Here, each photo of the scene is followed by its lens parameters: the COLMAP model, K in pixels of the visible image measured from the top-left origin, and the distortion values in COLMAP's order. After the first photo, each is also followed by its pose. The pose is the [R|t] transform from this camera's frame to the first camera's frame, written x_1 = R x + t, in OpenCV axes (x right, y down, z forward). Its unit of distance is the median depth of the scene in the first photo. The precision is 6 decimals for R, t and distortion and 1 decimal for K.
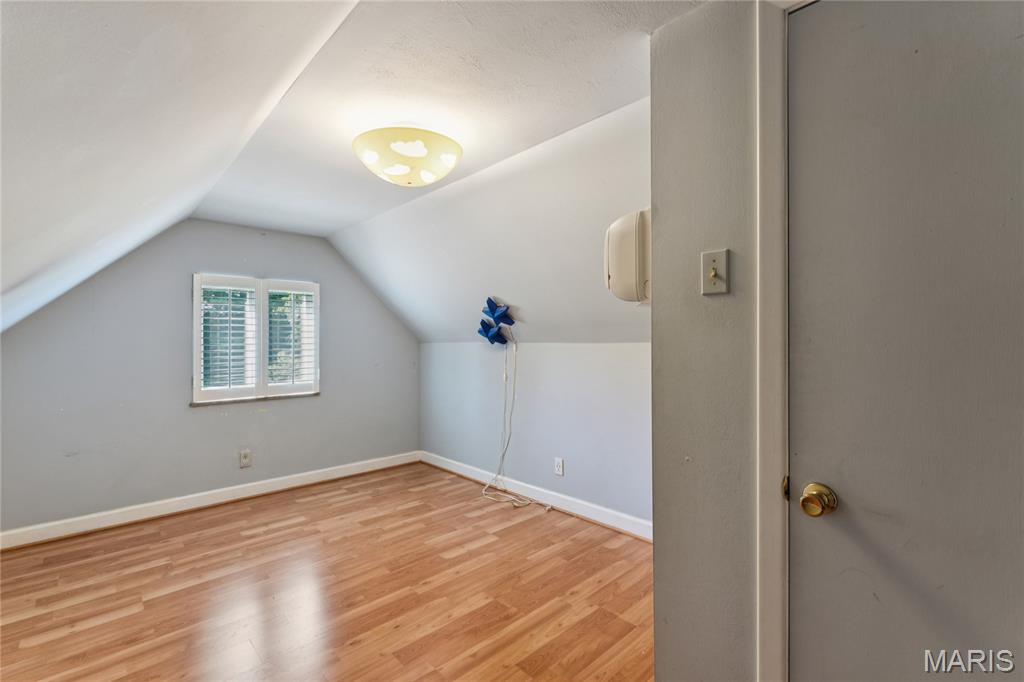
lens RADIAL K [[455.3, 0, 511.1], [0, 455.3, 337.9], [0, 0, 1]] dist [-0.000777, -0.001329]
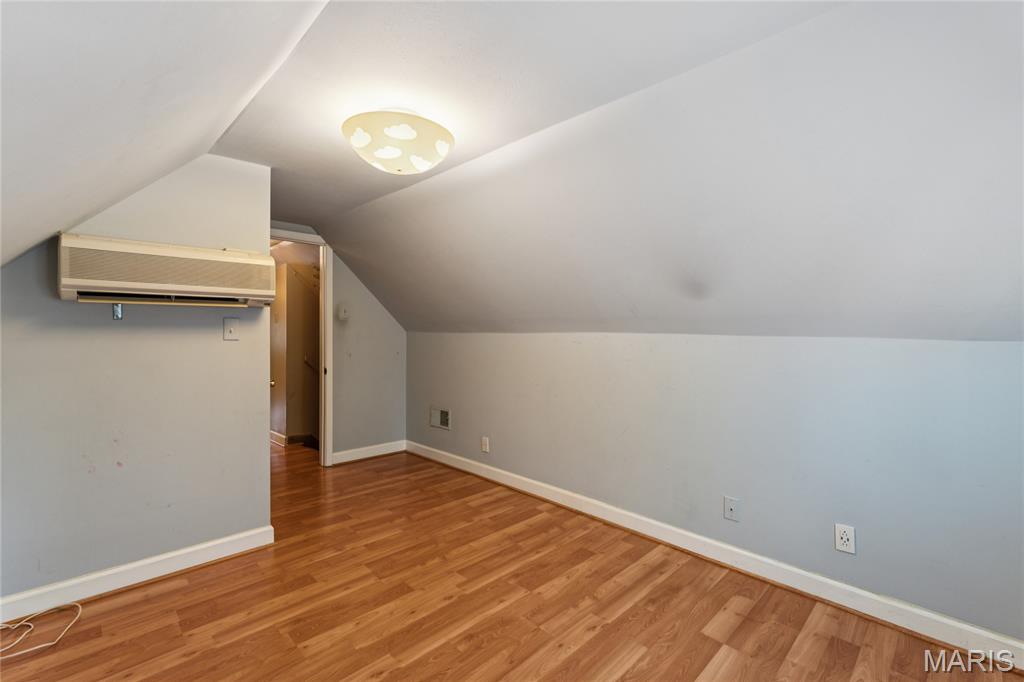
lens RADIAL K [[455.3, 0, 513.0], [0, 455.3, 335.6], [0, 0, 1]] dist [-0.000777, -0.001329]
pose [[-0.999495, 0.000801, -0.031770, -0.418407], [0.000170, 0.999803, 0.019846, -0.002566], [0.031780, 0.019831, -0.999298, 1.900788]]
